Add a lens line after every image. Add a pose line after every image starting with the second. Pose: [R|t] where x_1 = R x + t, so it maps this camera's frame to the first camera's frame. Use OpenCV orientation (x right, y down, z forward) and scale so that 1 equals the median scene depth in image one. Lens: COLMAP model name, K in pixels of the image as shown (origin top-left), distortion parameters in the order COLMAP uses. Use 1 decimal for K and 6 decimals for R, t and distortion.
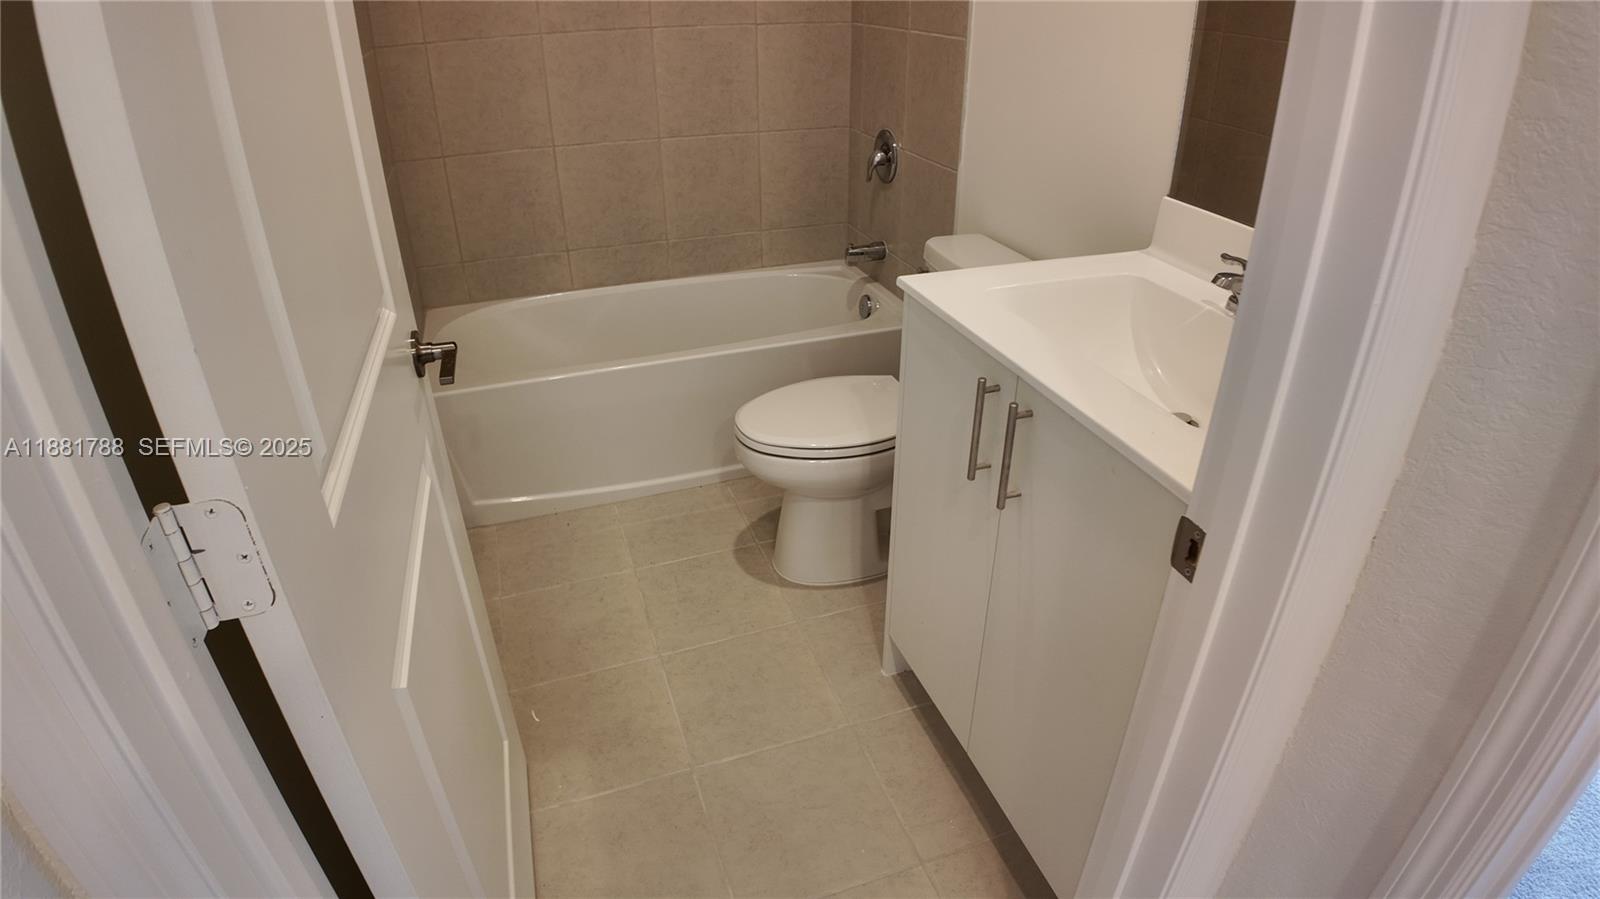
lens RADIAL K [[851.6, 0, 802.8], [0, 851.6, 449.8], [0, 0, 1]] dist [-0.041188, -0.105459]
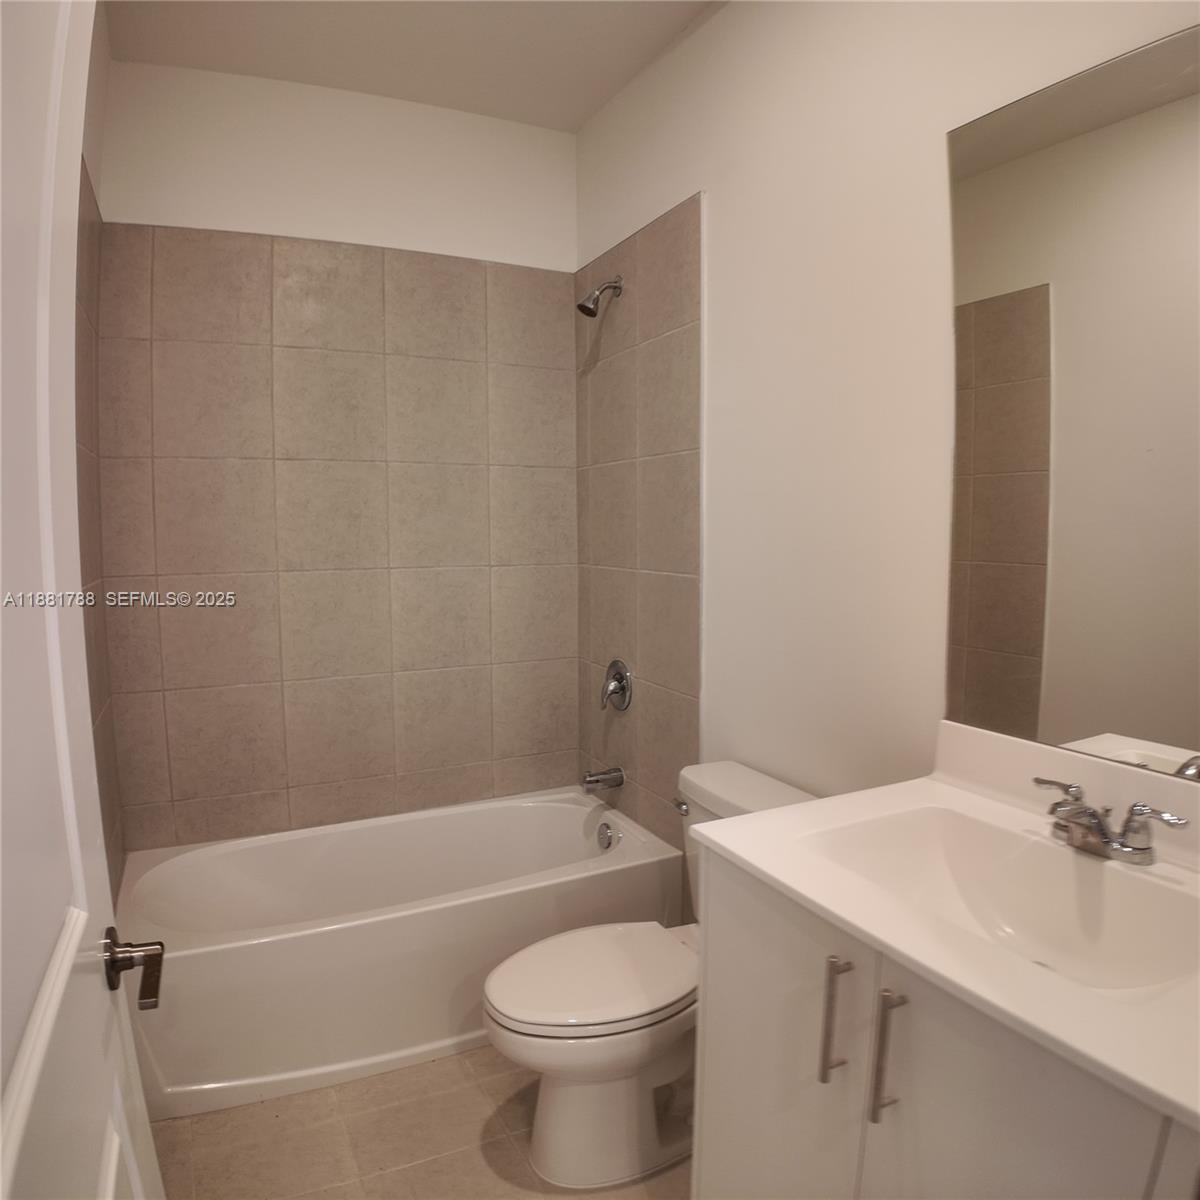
lens RADIAL K [[800.5, 0, 604.0], [0, 800.5, 600.1], [0, 0, 1]] dist [-0.059282, -0.078799]
pose [[0.991407, -0.010326, 0.130404, -0.046845], [0.063676, 0.908896, -0.412133, -0.046710], [-0.114268, 0.416895, 0.901744, 0.096151]]
